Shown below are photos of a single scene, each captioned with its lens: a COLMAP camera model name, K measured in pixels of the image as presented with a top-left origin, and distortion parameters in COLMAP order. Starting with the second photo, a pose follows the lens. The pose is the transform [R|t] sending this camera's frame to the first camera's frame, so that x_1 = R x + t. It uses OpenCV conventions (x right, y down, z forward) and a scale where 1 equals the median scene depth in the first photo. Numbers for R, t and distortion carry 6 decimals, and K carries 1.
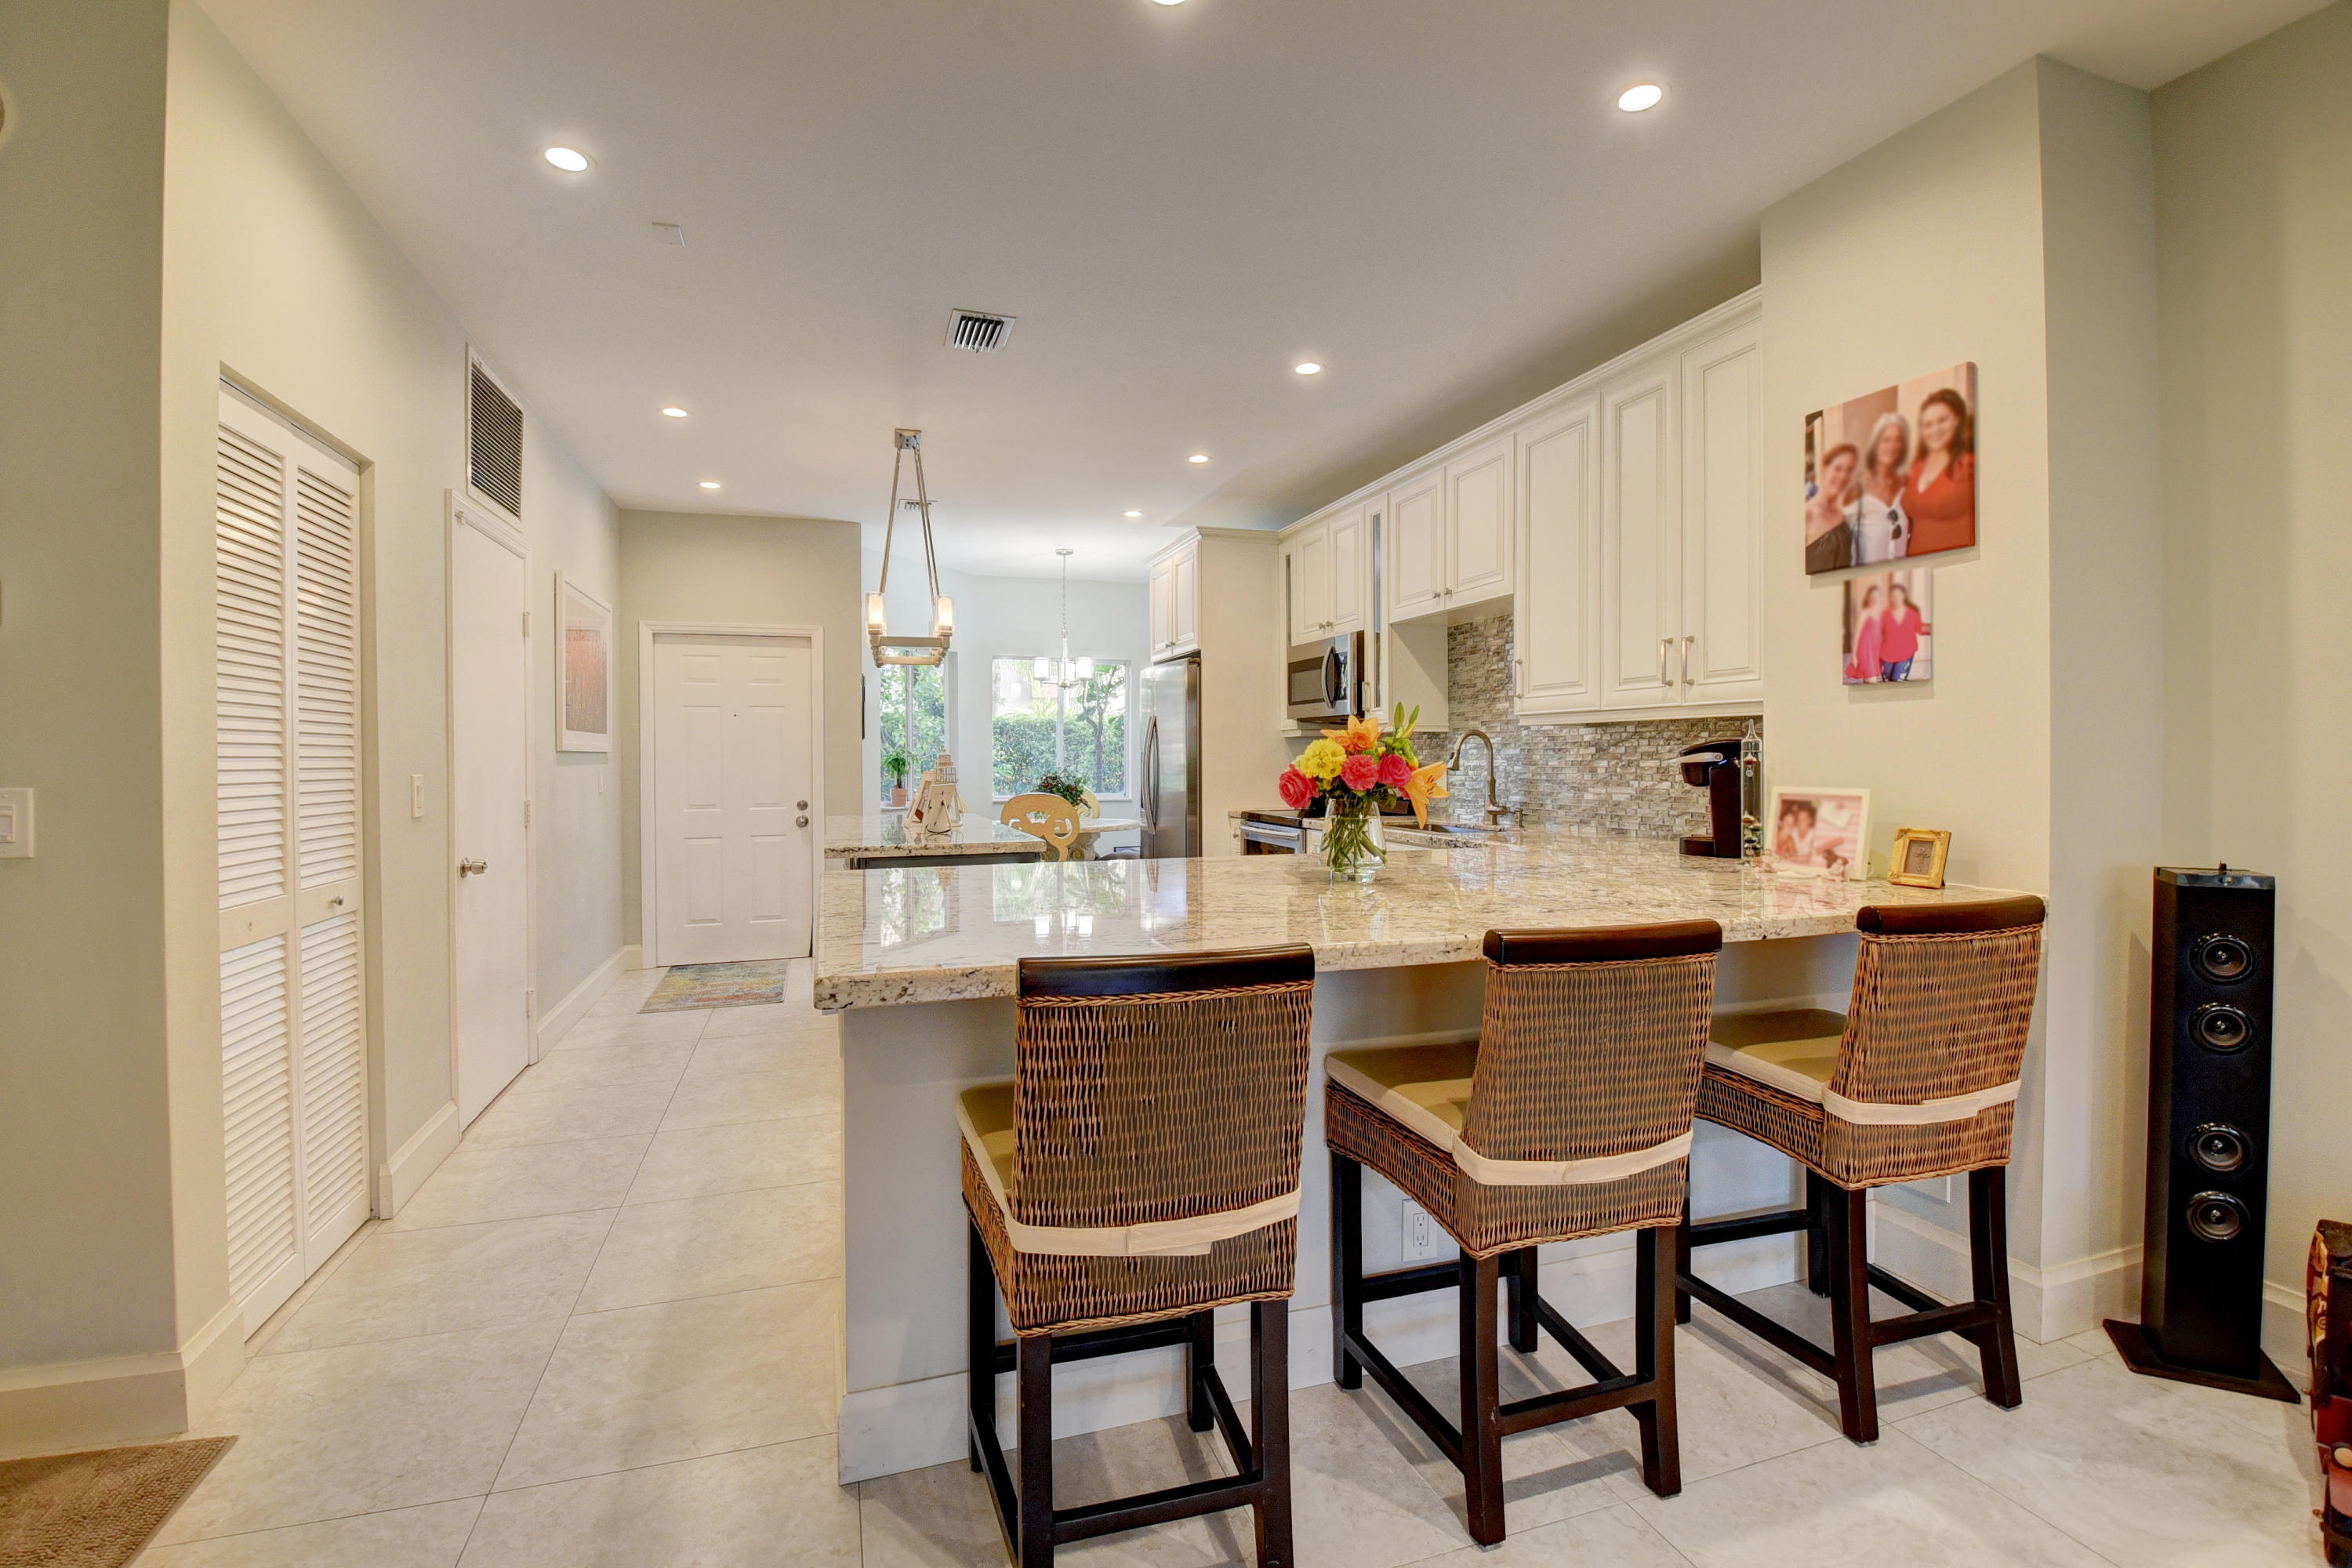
lens RADIAL K [[1035.0, 0, 1159.8], [0, 1035.0, 759.3], [0, 0, 1]] dist [0.002409, -0.015179]
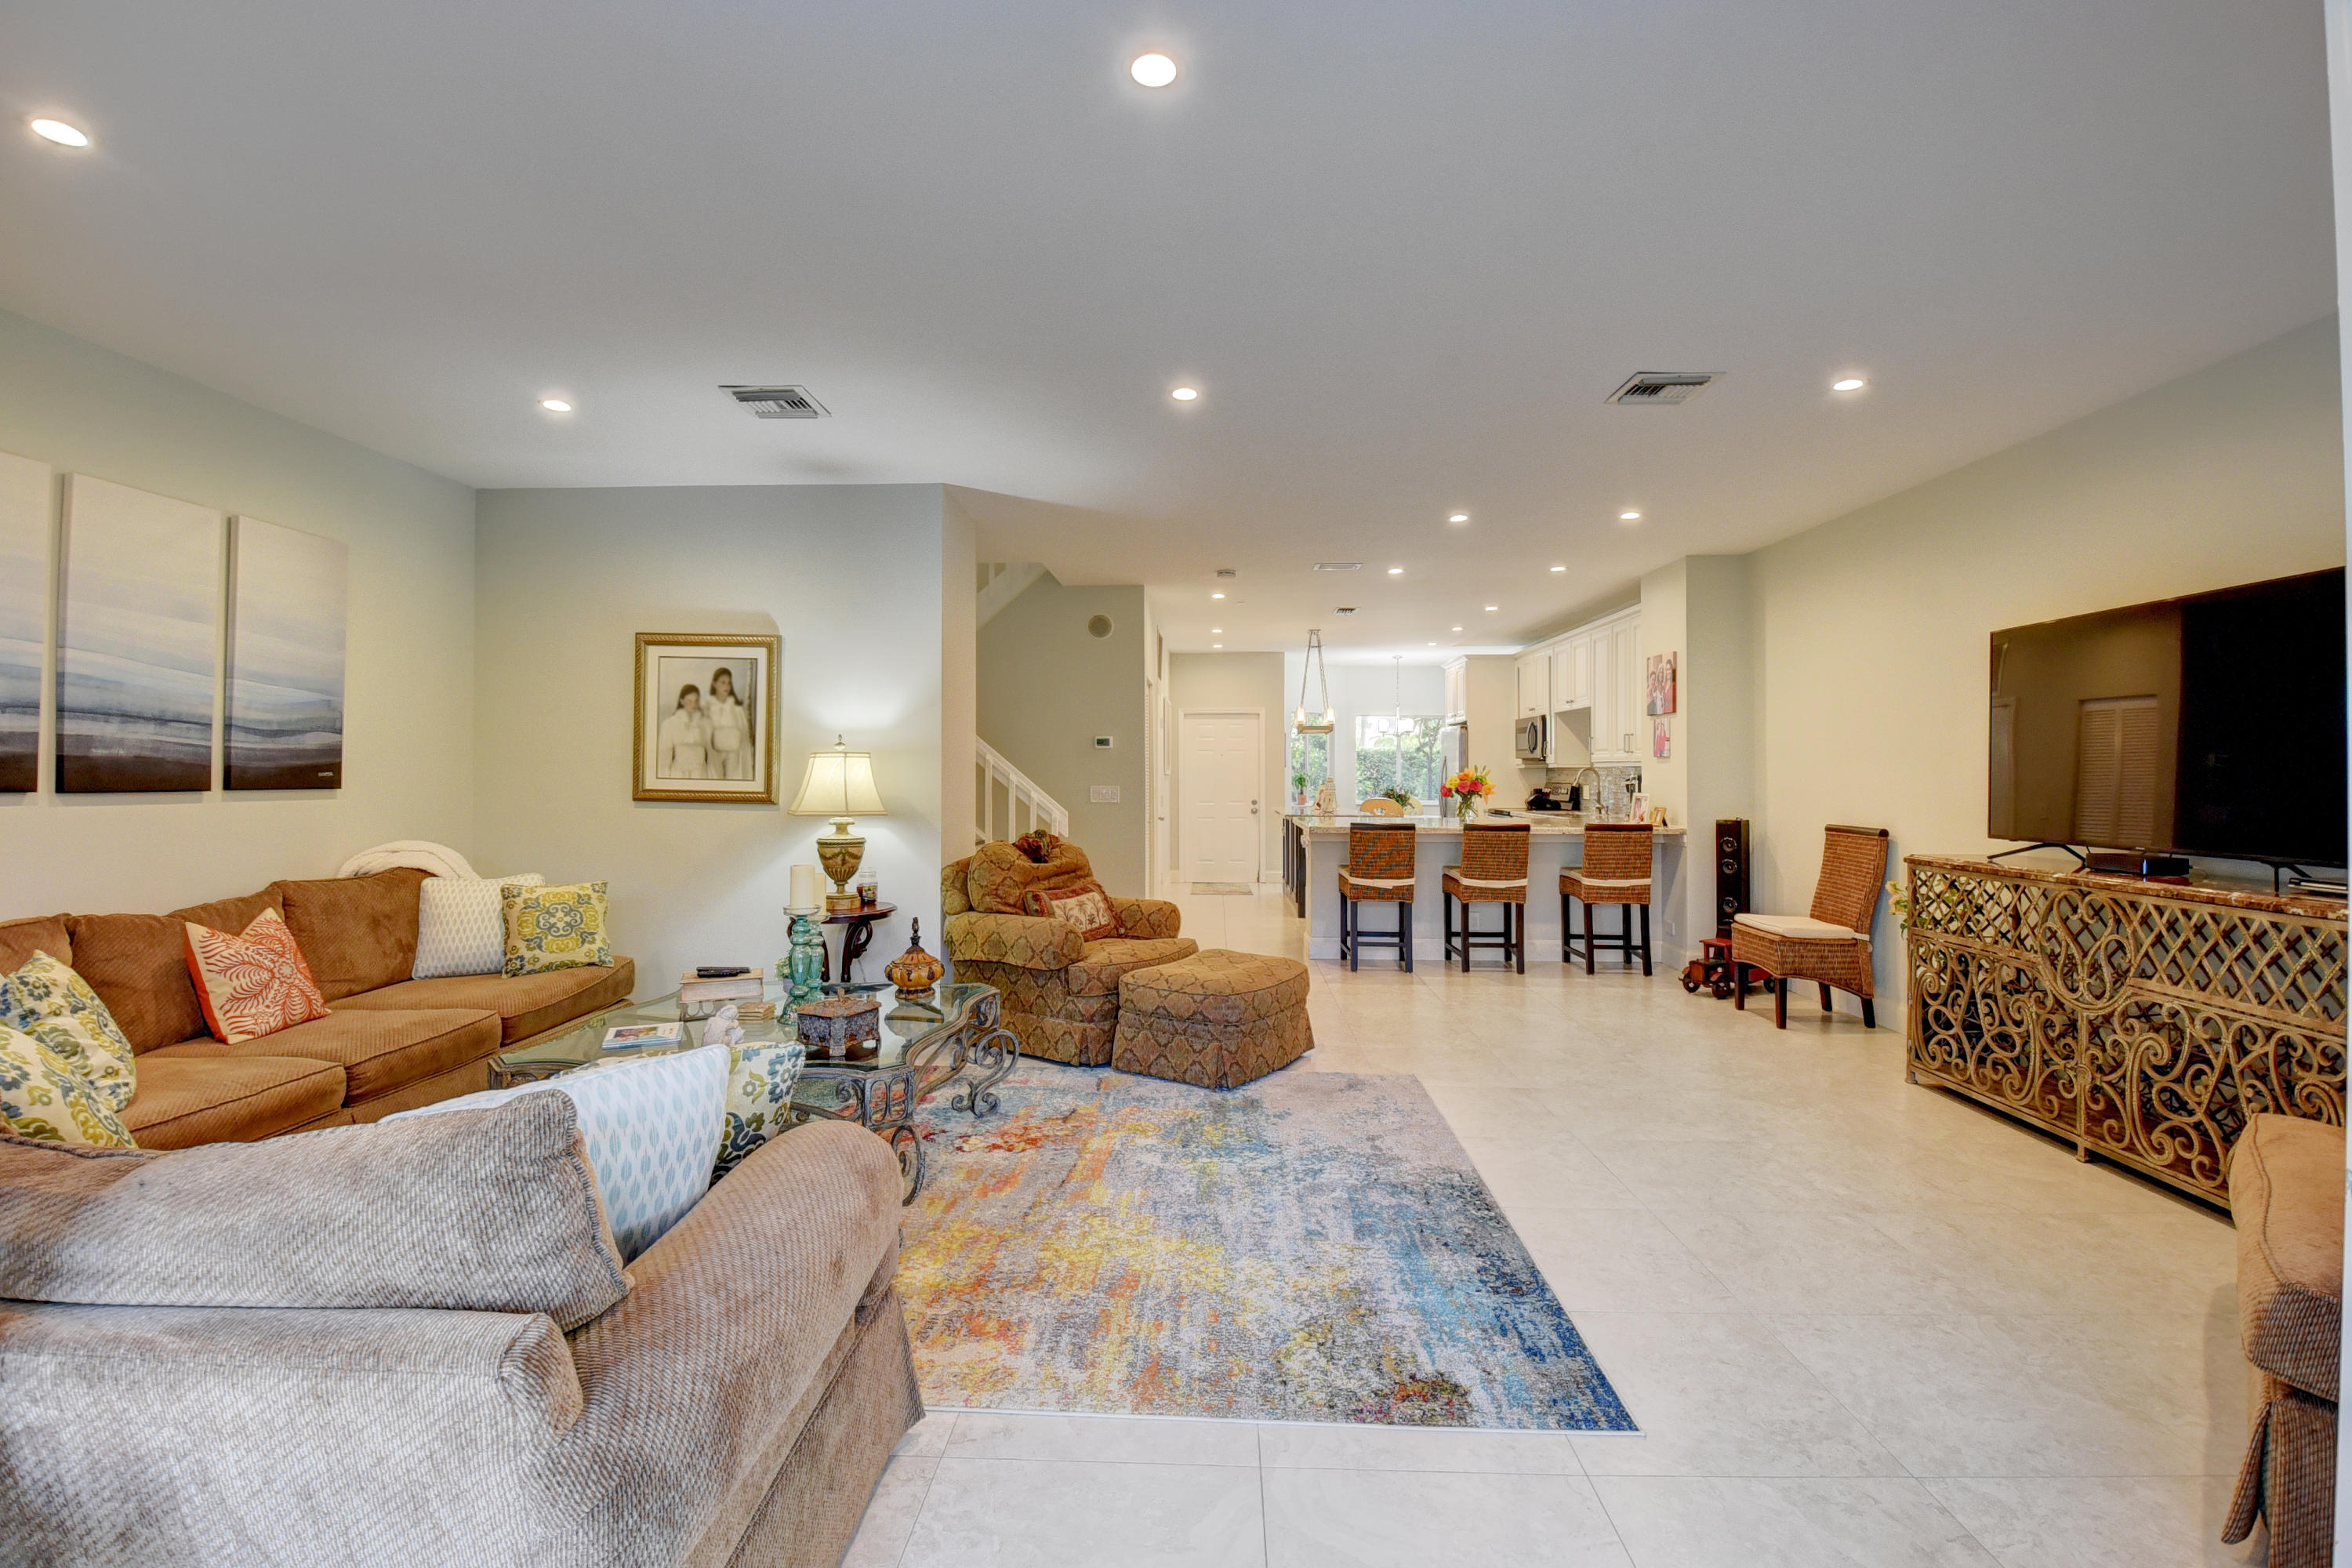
lens RADIAL K [[1035.0, 0, 1158.6], [0, 1035.0, 765.0], [0, 0, 1]] dist [0.002409, -0.015179]
pose [[0.936363, 0.004391, -0.351006, 0.391044], [-0.007714, 0.999938, -0.008069, -0.016541], [0.350948, 0.010263, 0.936339, -2.094779]]
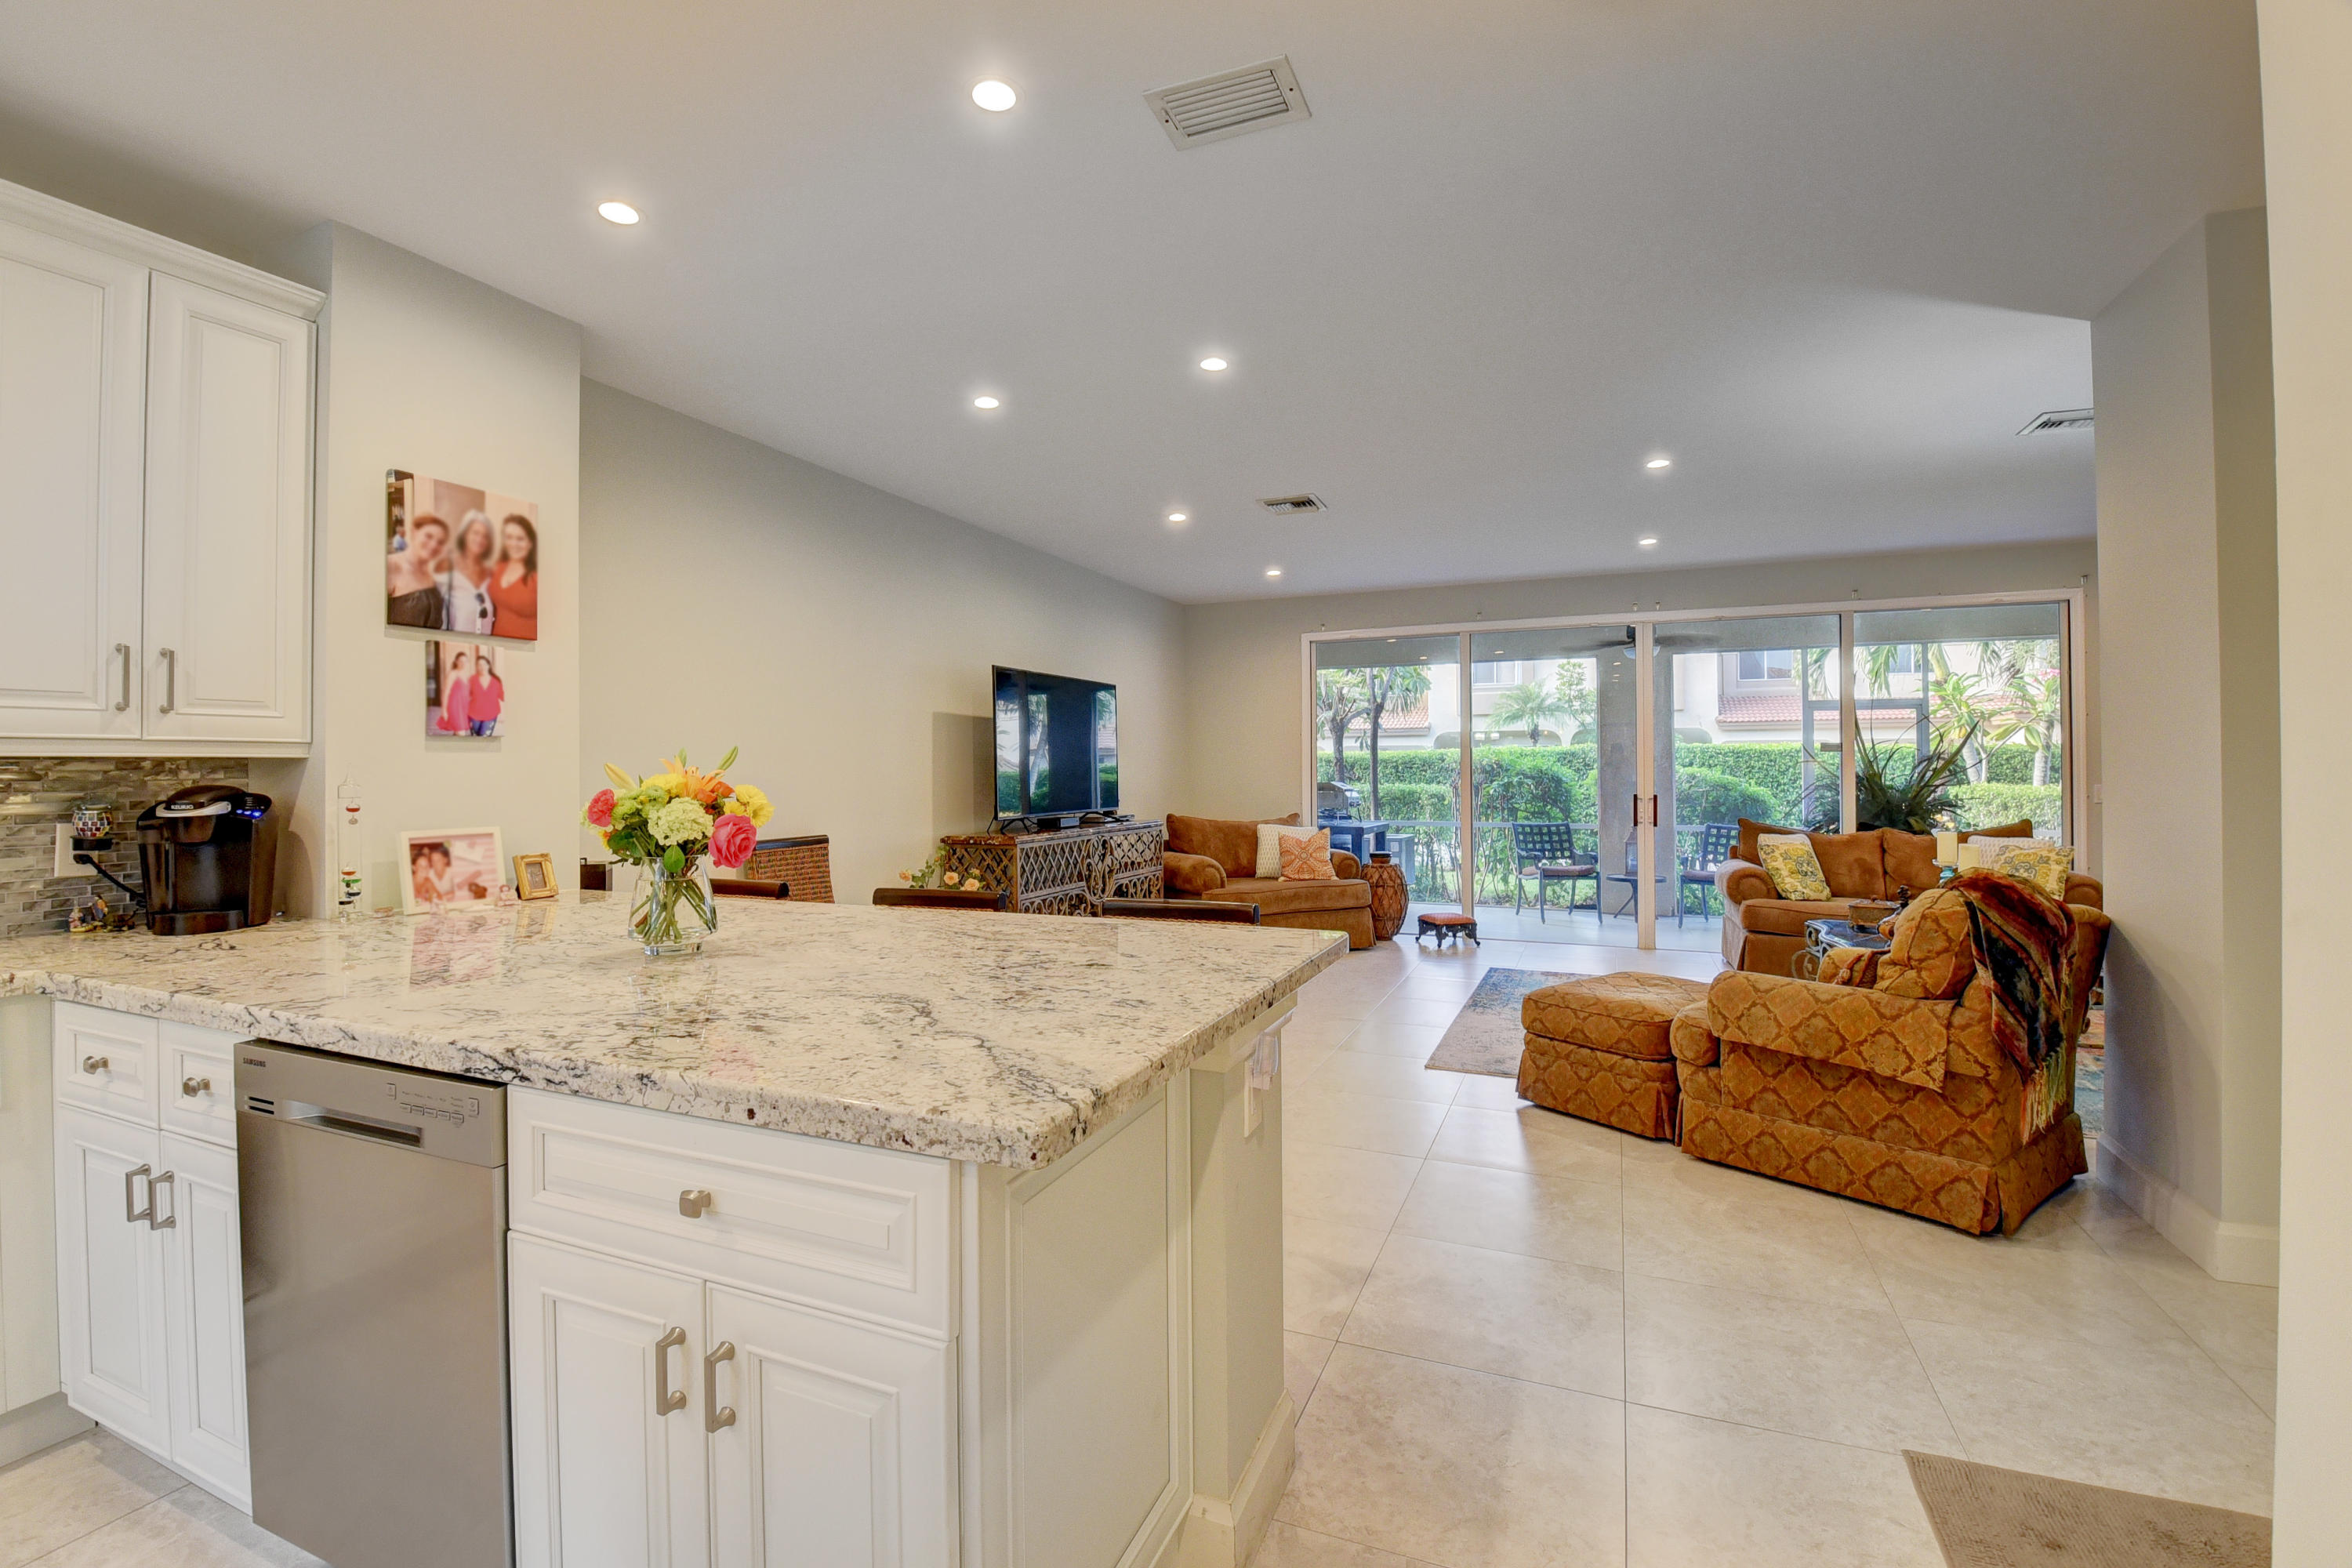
lens RADIAL K [[1035.0, 0, 1169.3], [0, 1035.0, 756.7], [0, 0, 1]] dist [0.002409, -0.015179]
pose [[-0.759042, 0.017406, 0.650809, -0.643192], [0.012031, 0.999847, -0.012710, -0.025560], [-0.650930, -0.001817, -0.759135, 1.324318]]
